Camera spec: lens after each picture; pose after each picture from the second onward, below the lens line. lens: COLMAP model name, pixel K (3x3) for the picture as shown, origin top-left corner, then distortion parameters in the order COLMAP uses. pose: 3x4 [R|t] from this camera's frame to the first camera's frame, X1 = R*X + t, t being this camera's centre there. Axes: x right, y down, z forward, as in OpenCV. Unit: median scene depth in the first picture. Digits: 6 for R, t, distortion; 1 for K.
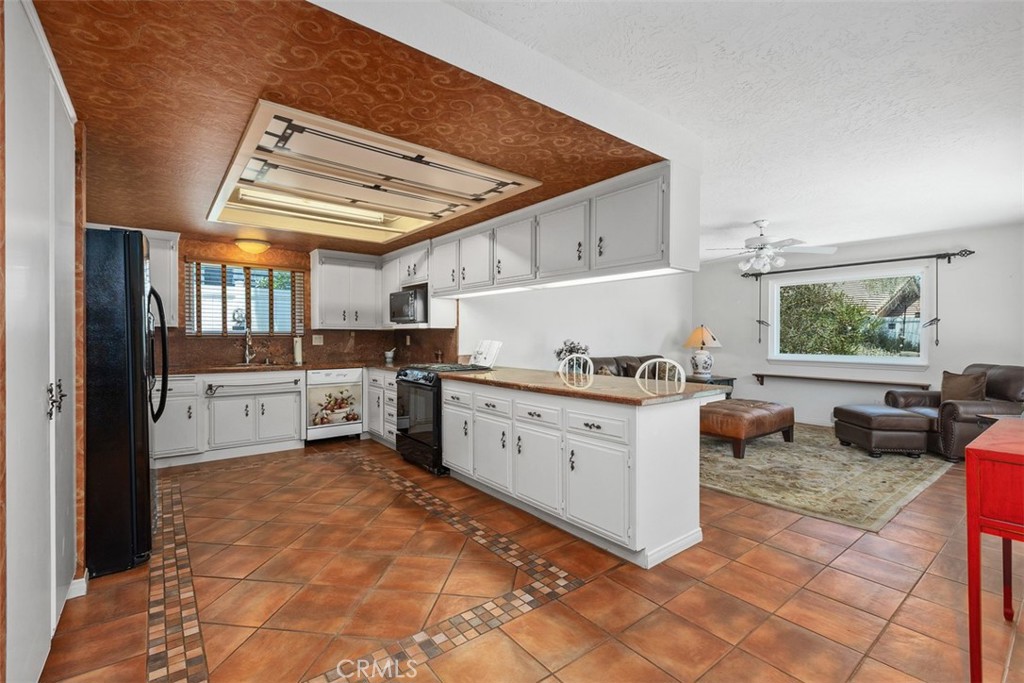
lens RADIAL K [[454.1, 0, 513.7], [0, 454.1, 341.4], [0, 0, 1]] dist [0.002357, -0.001811]
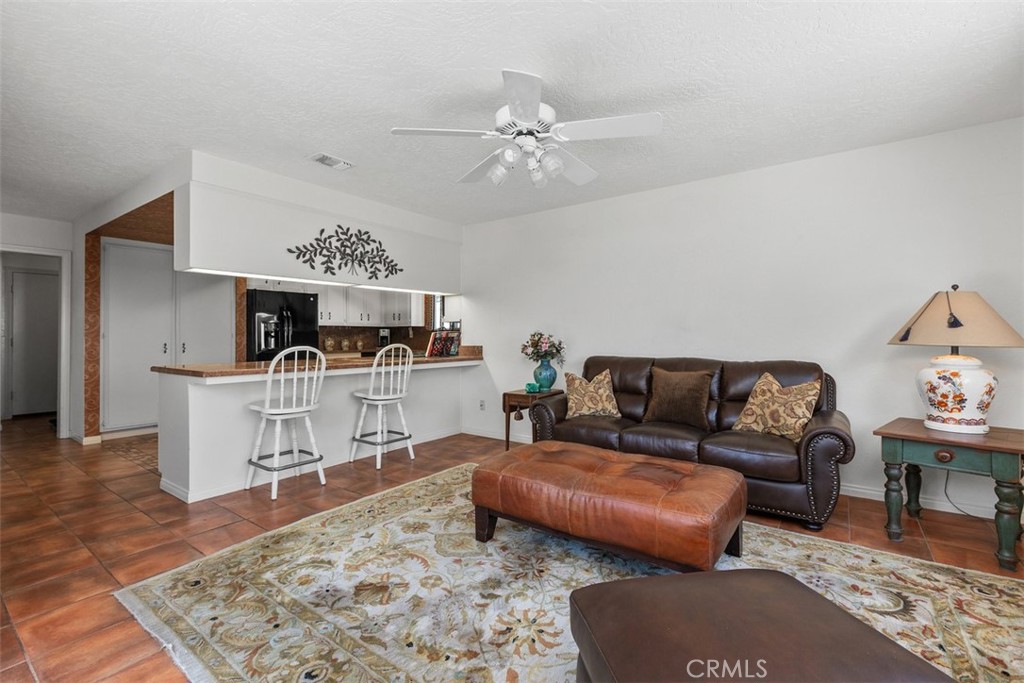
lens RADIAL K [[454.1, 0, 507.6], [0, 454.1, 336.5], [0, 0, 1]] dist [0.002357, -0.001811]
pose [[0.280095, -0.002973, -0.959968, 1.436567], [-0.008335, 0.999950, -0.005528, 0.018845], [0.959936, 0.009550, 0.280057, 1.101020]]
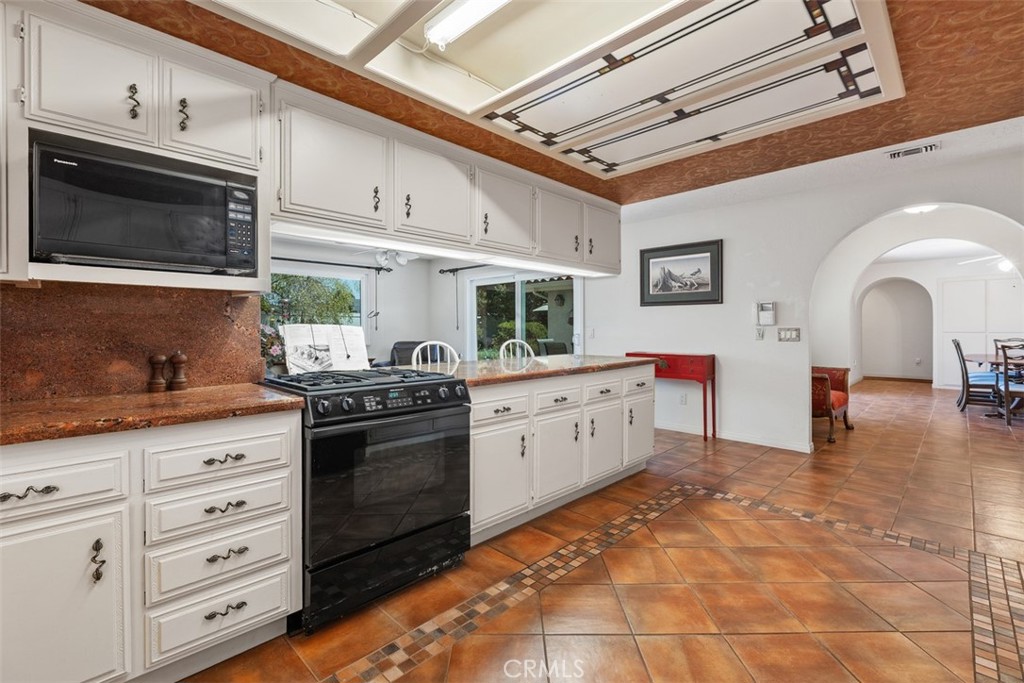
lens RADIAL K [[454.1, 0, 511.6], [0, 454.1, 328.6], [0, 0, 1]] dist [0.002357, -0.001811]
pose [[-0.124560, -0.004504, 0.992202, -0.815417], [0.013224, 0.999893, 0.006199, 0.002572], [-0.992124, 0.013893, -0.124487, 1.114544]]
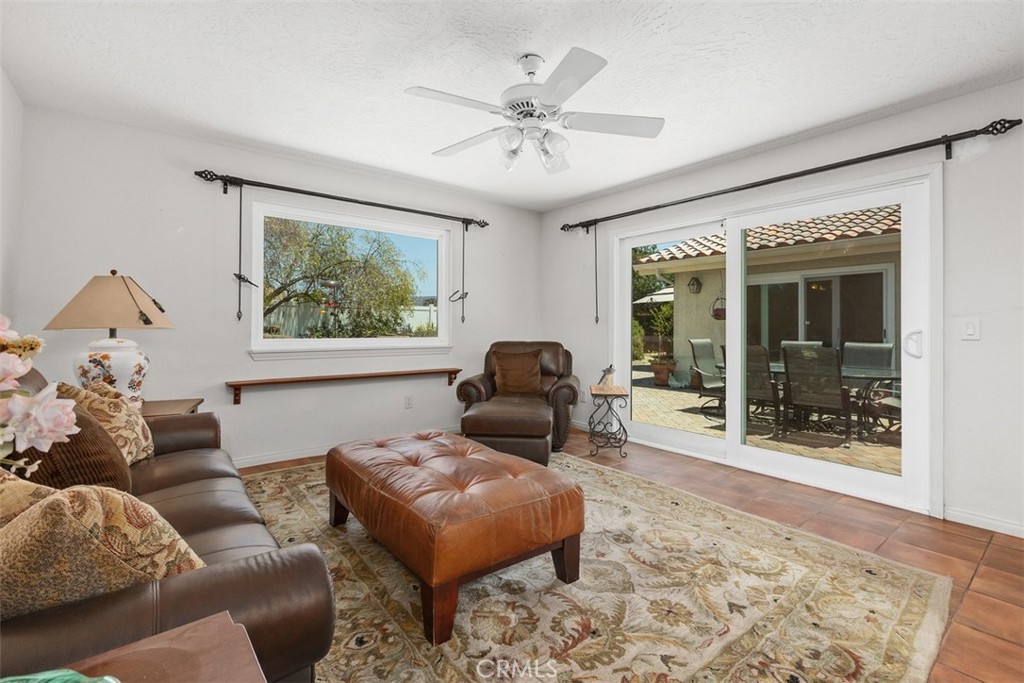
lens RADIAL K [[454.1, 0, 502.5], [0, 454.1, 323.4], [0, 0, 1]] dist [0.002357, -0.001811]
pose [[-0.001394, 0.003626, 0.999992, 0.085619], [0.006334, 0.999973, -0.003617, 0.021711], [-0.999979, 0.006329, -0.001416, 1.366621]]
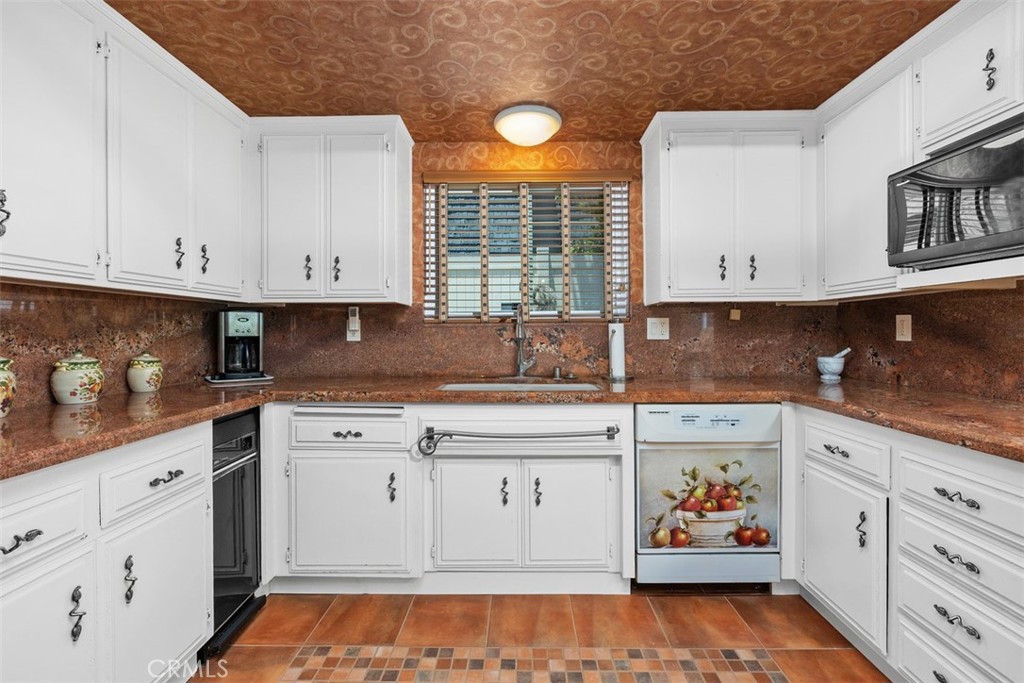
lens RADIAL K [[454.1, 0, 510.2], [0, 454.1, 334.1], [0, 0, 1]] dist [0.002357, -0.001811]
pose [[0.775535, -0.000832, -0.631304, -0.404734], [-0.001437, 0.999994, -0.003083, 0.006049], [0.631303, 0.003298, 0.775529, 0.867638]]
